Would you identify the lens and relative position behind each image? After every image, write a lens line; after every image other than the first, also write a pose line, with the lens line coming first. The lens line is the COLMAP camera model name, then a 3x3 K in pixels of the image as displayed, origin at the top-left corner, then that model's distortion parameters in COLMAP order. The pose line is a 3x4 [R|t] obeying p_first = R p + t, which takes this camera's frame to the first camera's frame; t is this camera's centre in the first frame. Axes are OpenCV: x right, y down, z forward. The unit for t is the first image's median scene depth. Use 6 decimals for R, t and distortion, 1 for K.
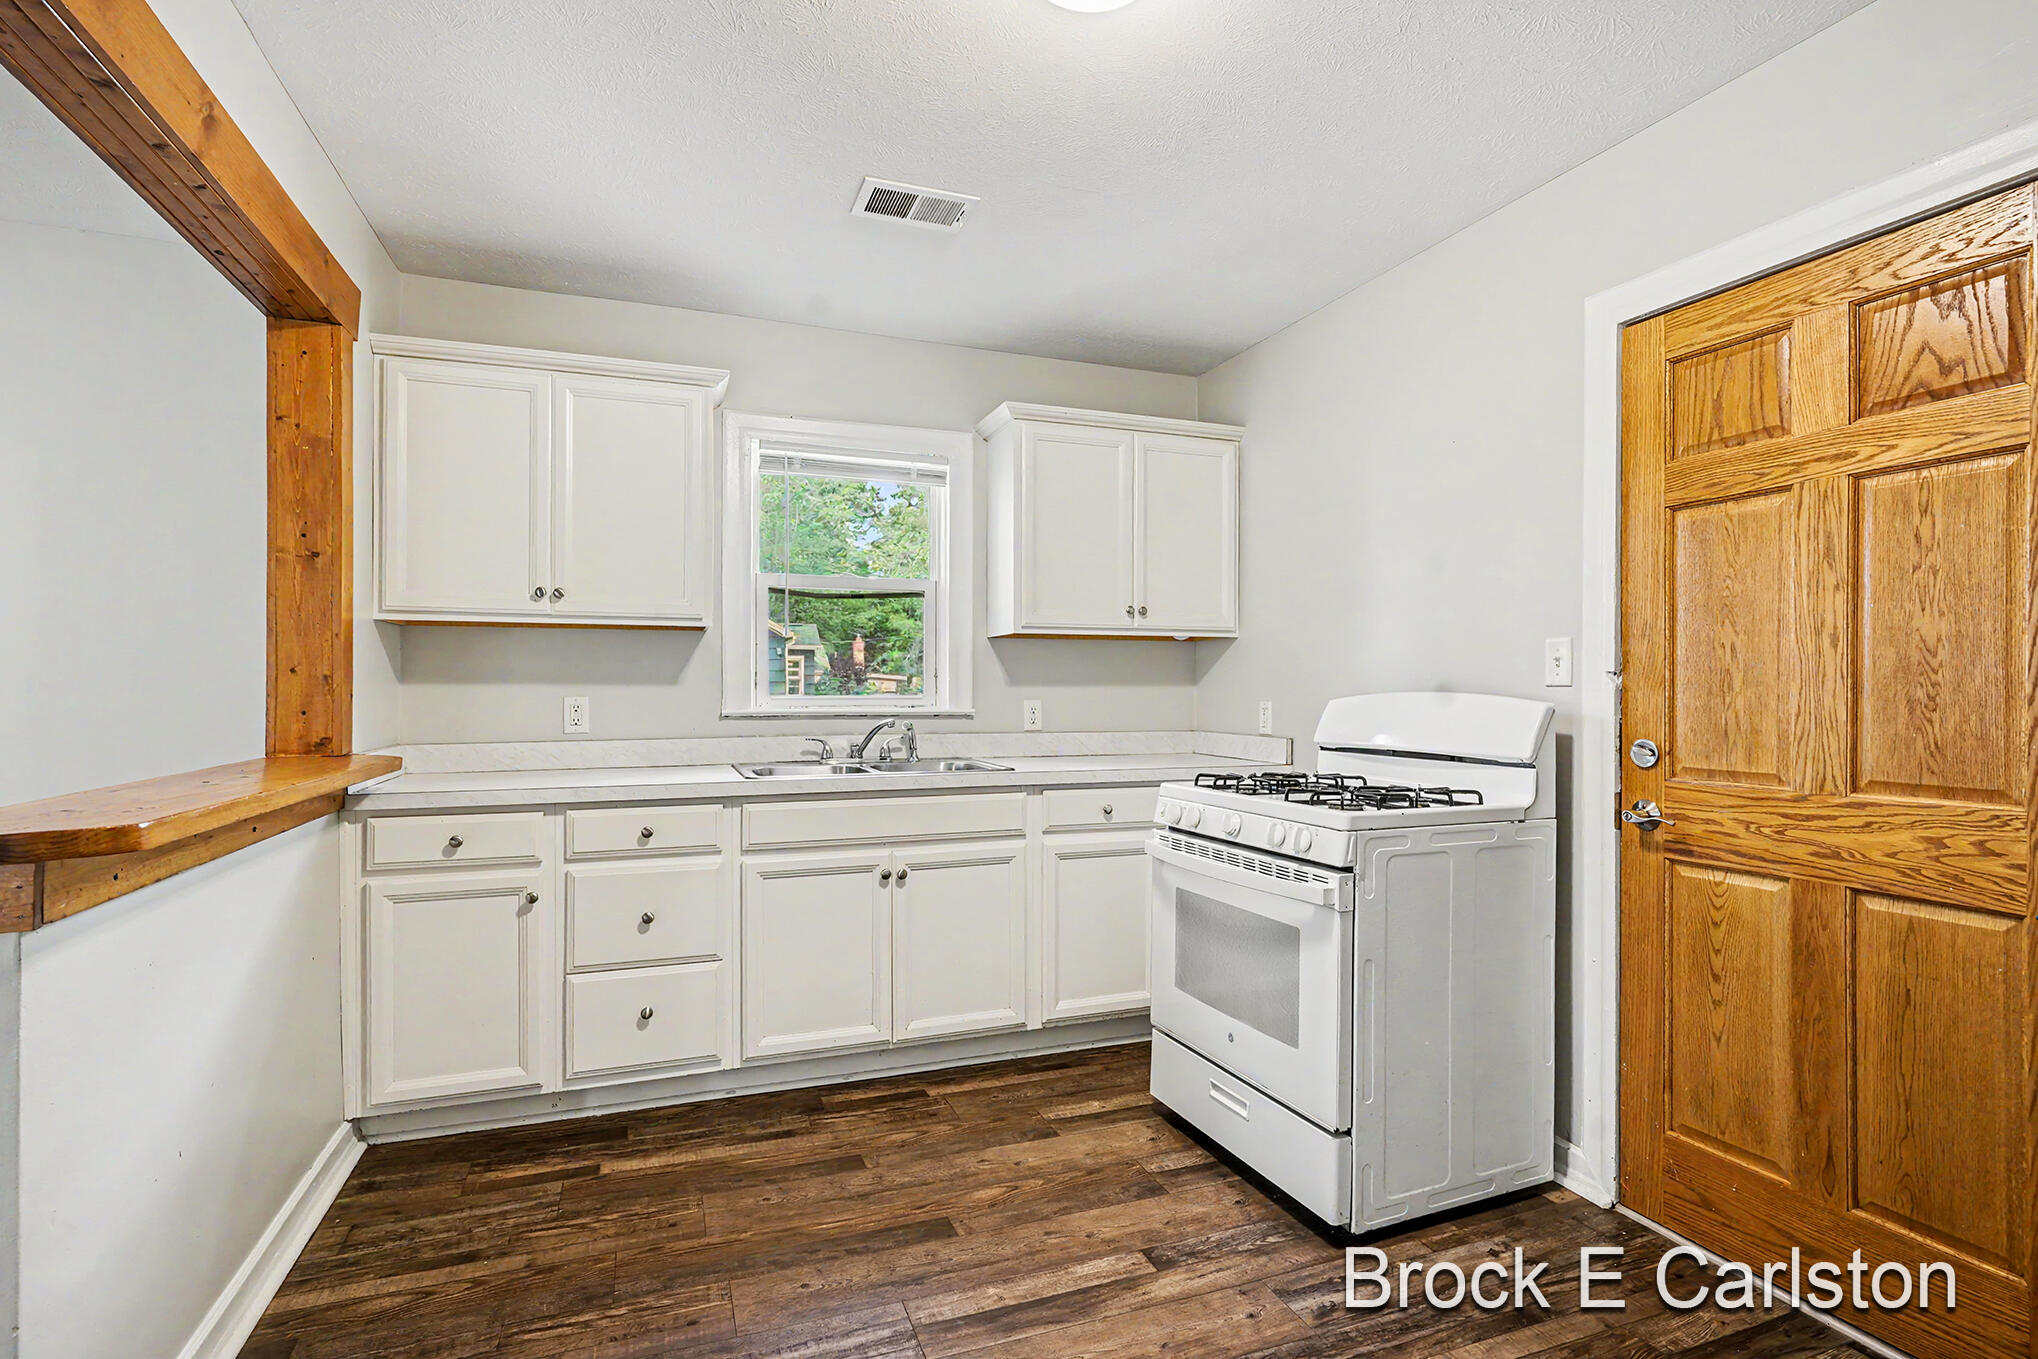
lens RADIAL K [[989.4, 0, 1029.4], [0, 989.4, 666.4], [0, 0, 1]] dist [0.000774, 0.001812]
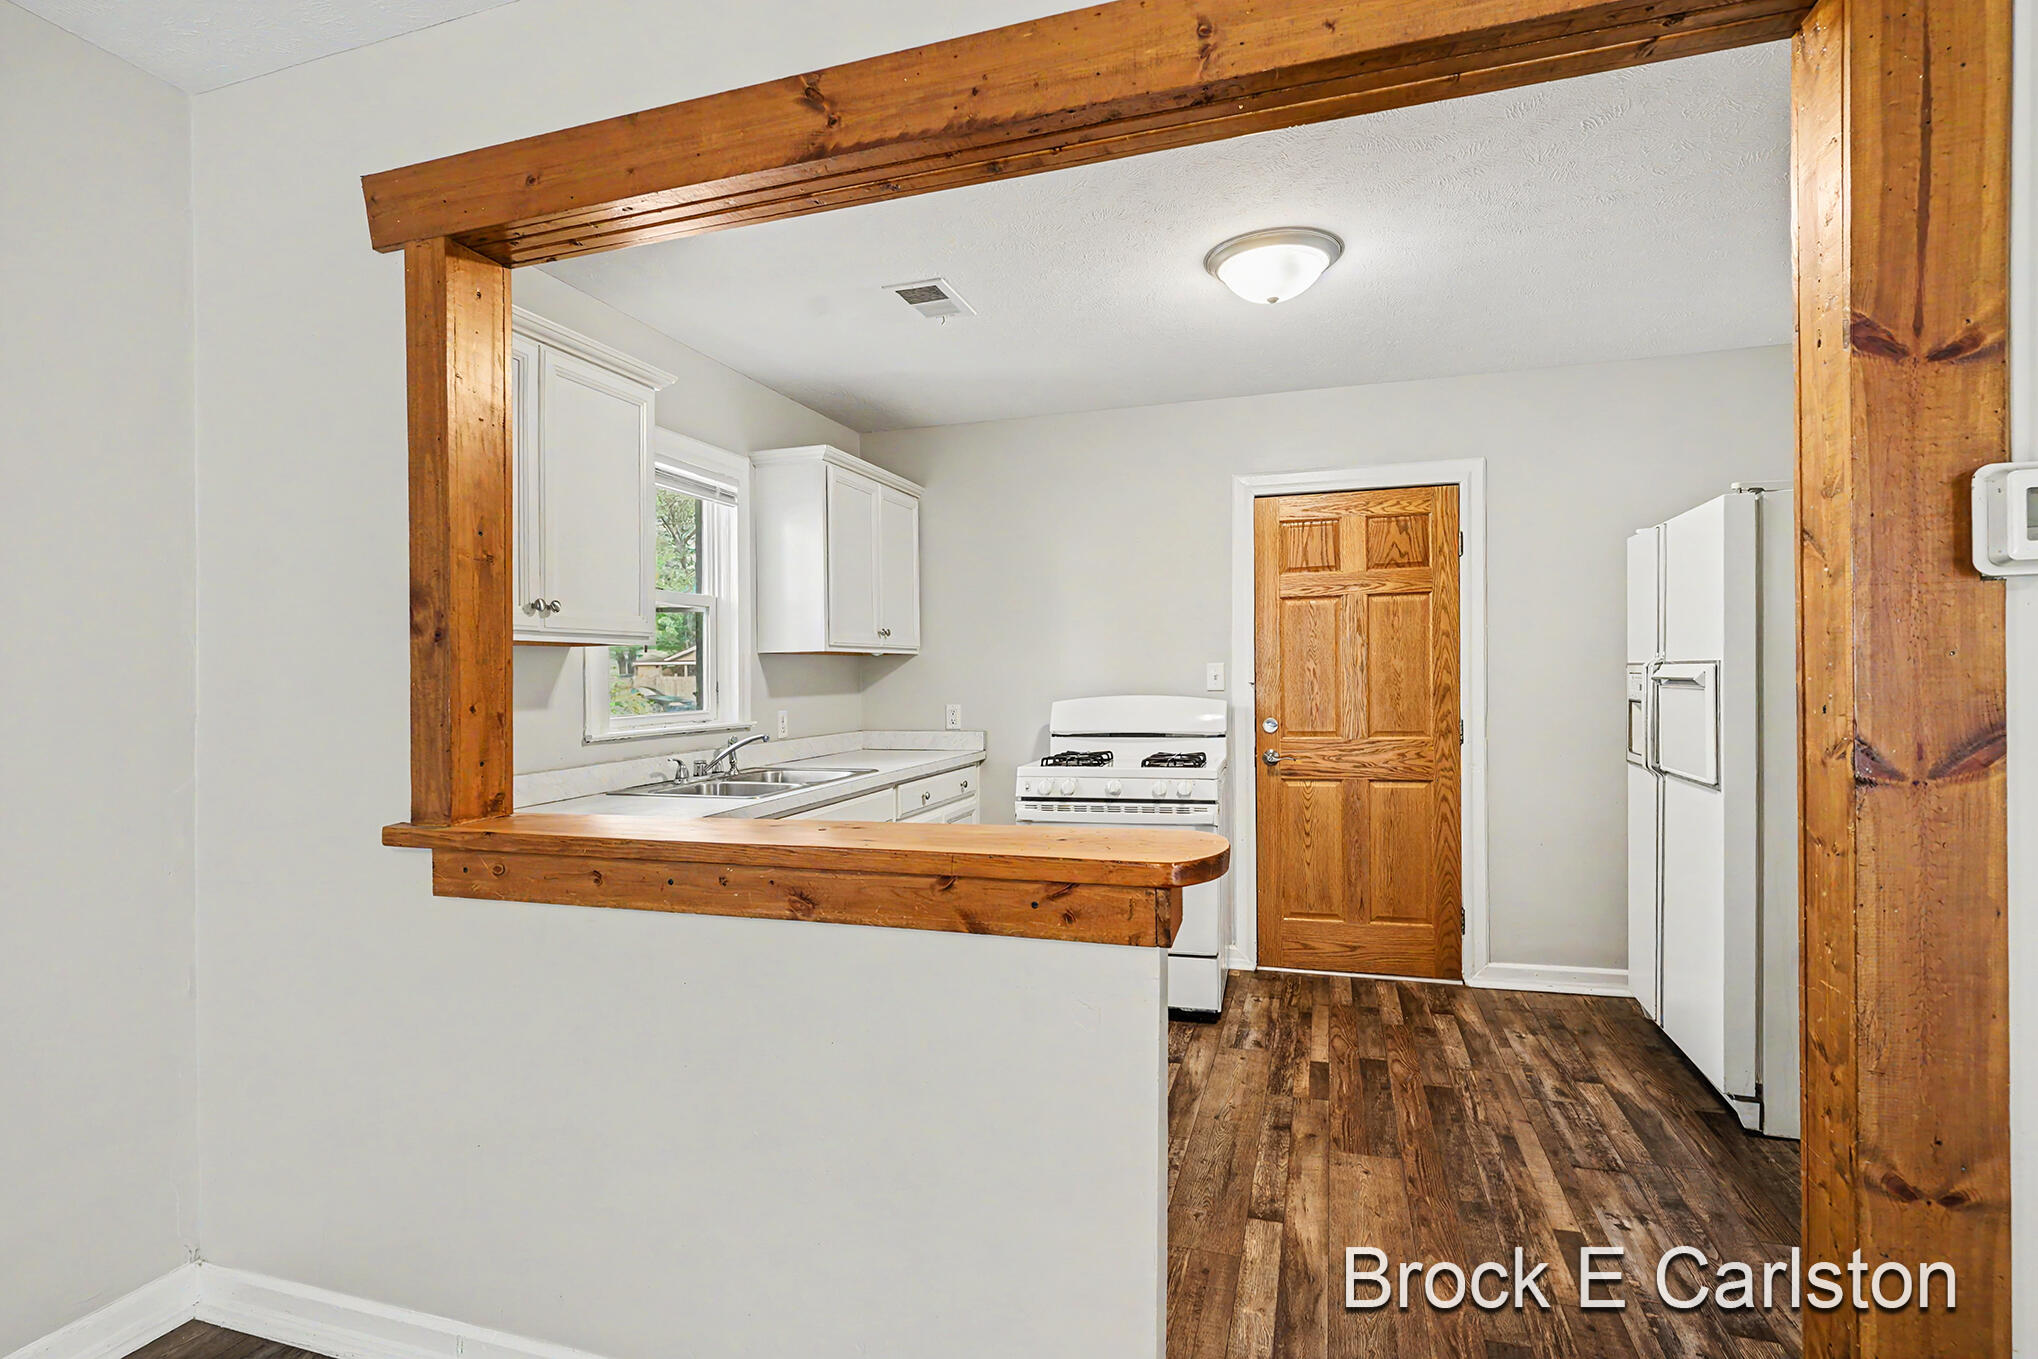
lens RADIAL K [[989.4, 0, 1029.4], [0, 989.4, 666.4], [0, 0, 1]] dist [0.000774, 0.001812]
pose [[0.609788, -0.004165, 0.792554, -1.059311], [-0.002081, 0.999974, 0.006856, -0.034277], [-0.792562, -0.005830, 0.609763, 0.186628]]
